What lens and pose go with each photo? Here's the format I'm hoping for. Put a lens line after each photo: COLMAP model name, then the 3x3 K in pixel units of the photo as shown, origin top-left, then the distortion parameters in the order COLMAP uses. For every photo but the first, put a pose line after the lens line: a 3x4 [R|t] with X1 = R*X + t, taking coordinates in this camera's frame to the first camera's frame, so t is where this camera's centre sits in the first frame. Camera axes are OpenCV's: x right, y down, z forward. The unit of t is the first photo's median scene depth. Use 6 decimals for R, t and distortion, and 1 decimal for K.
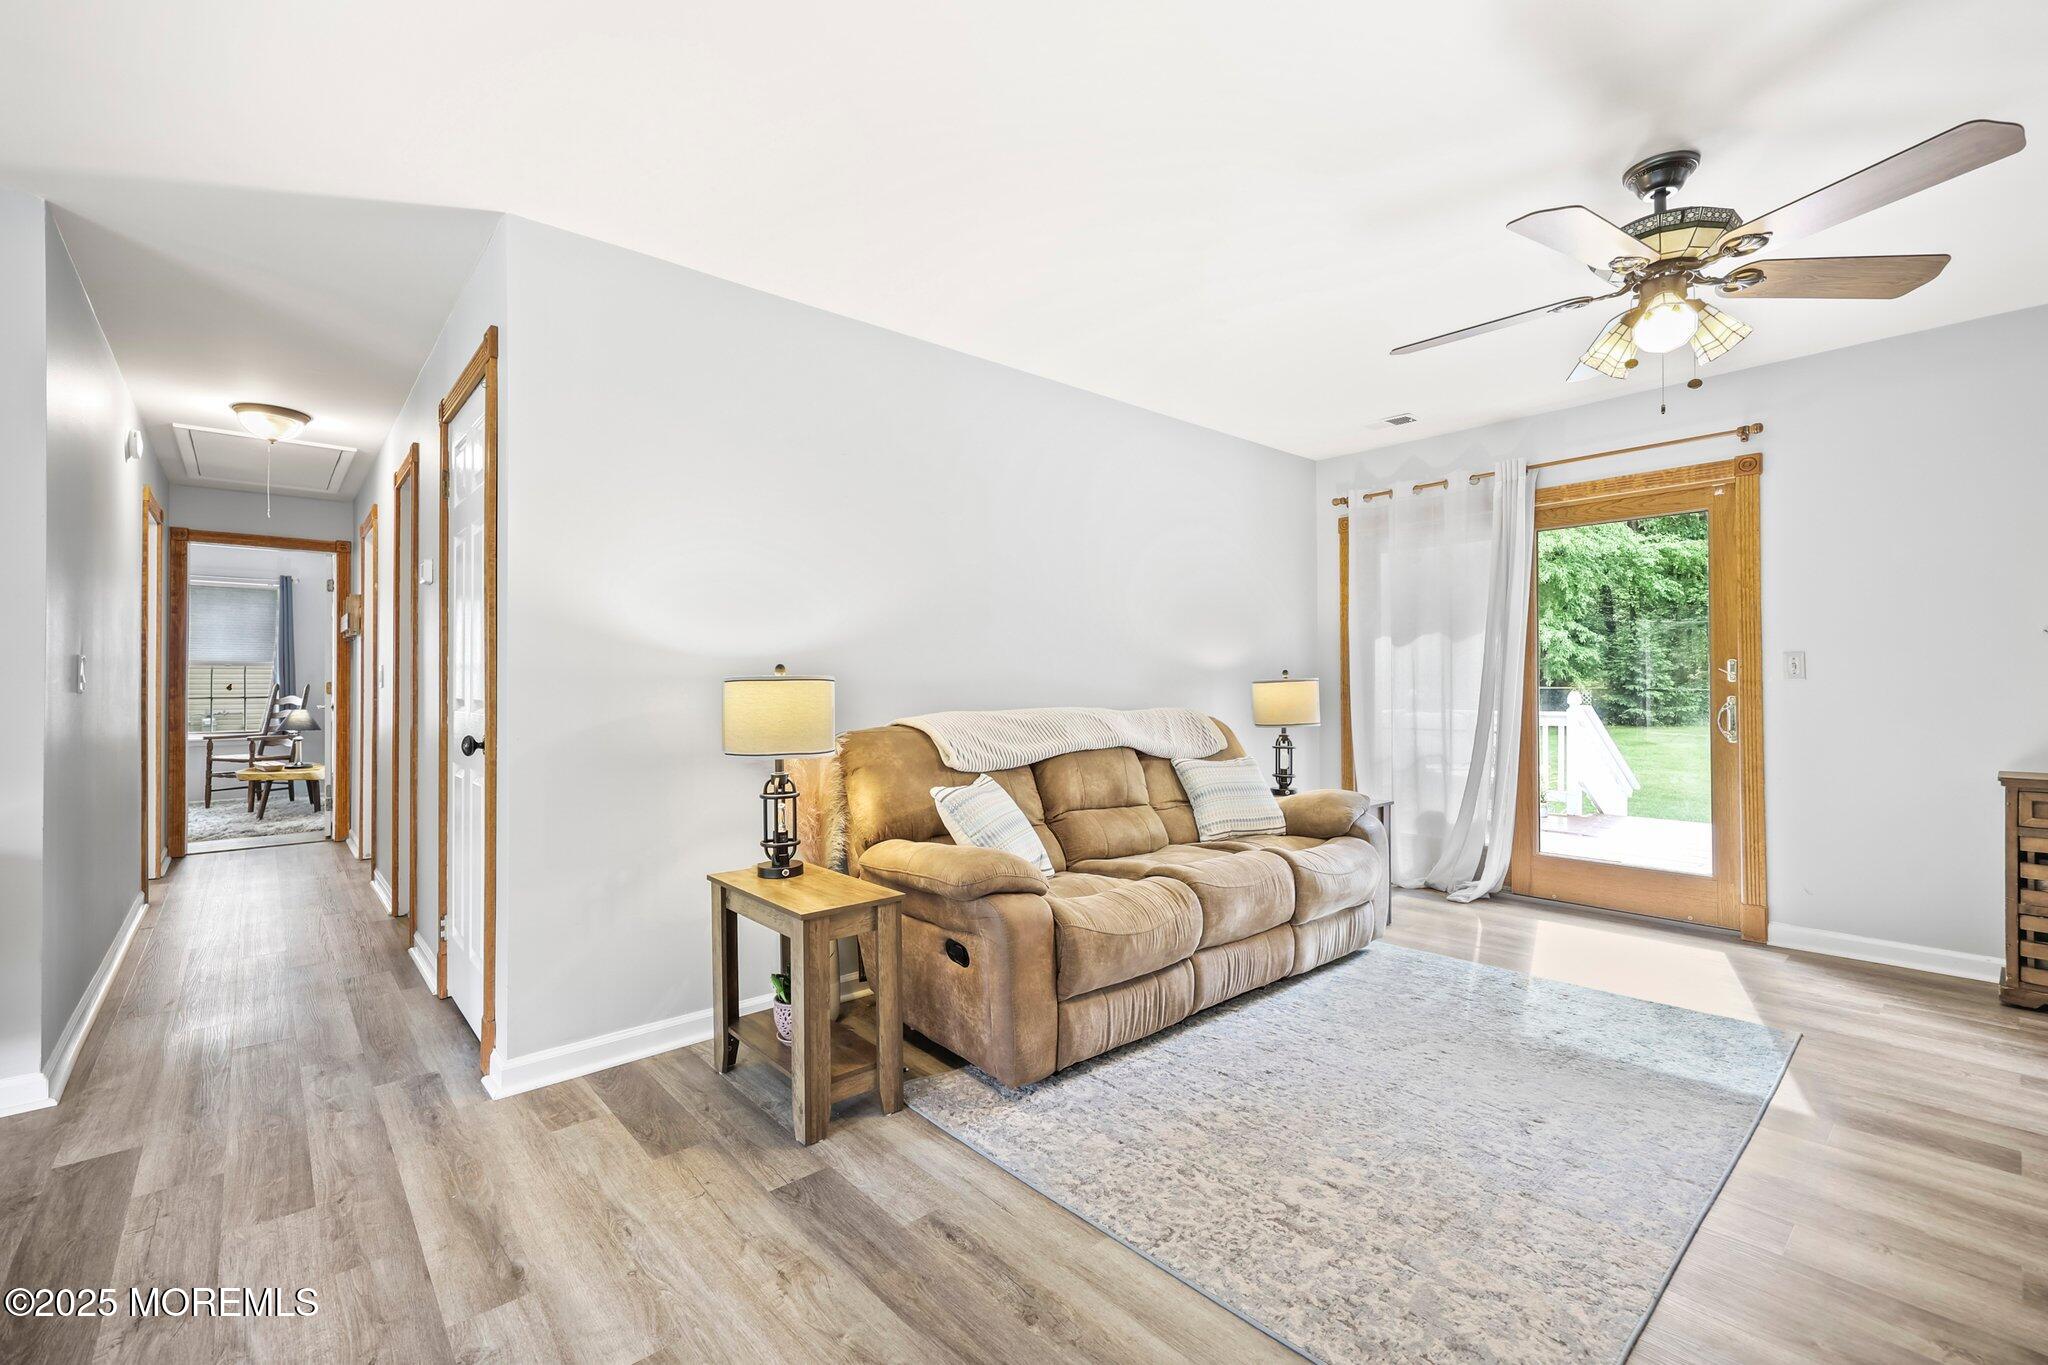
lens RADIAL K [[869.1, 0, 1020.9], [0, 869.1, 683.2], [0, 0, 1]] dist [-0.000187, -0.000061]
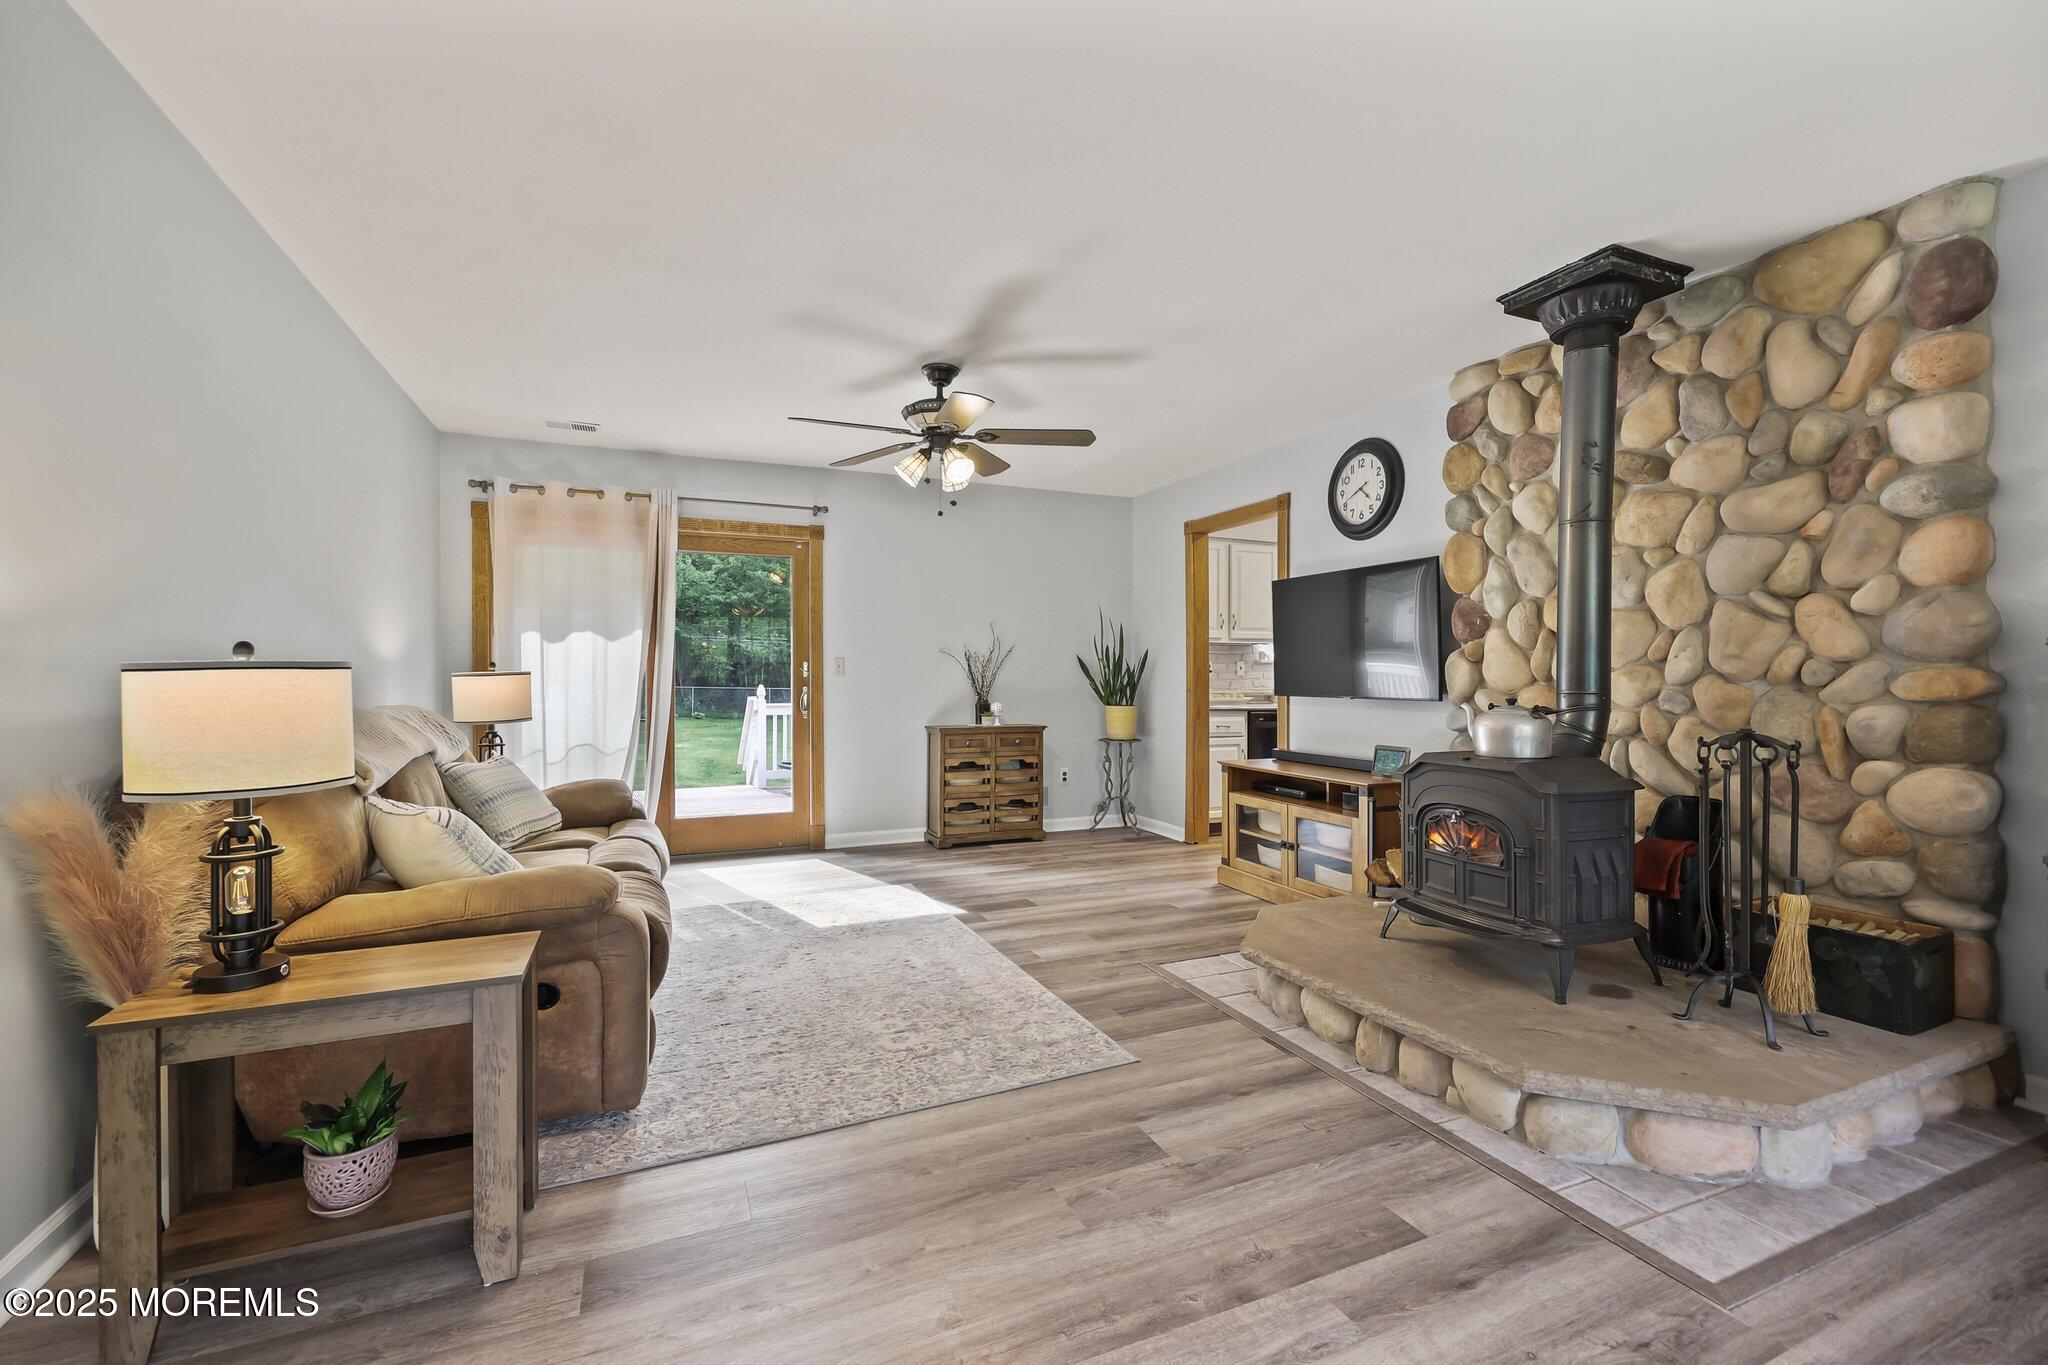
lens RADIAL K [[869.1, 0, 1030.6], [0, 869.1, 681.6], [0, 0, 1]] dist [-0.000187, -0.000061]
pose [[0.304213, -0.001007, 0.952603, -0.577253], [-0.002535, 0.999995, 0.001866, 0.003491], [-0.952601, -0.002983, 0.304209, 0.231618]]
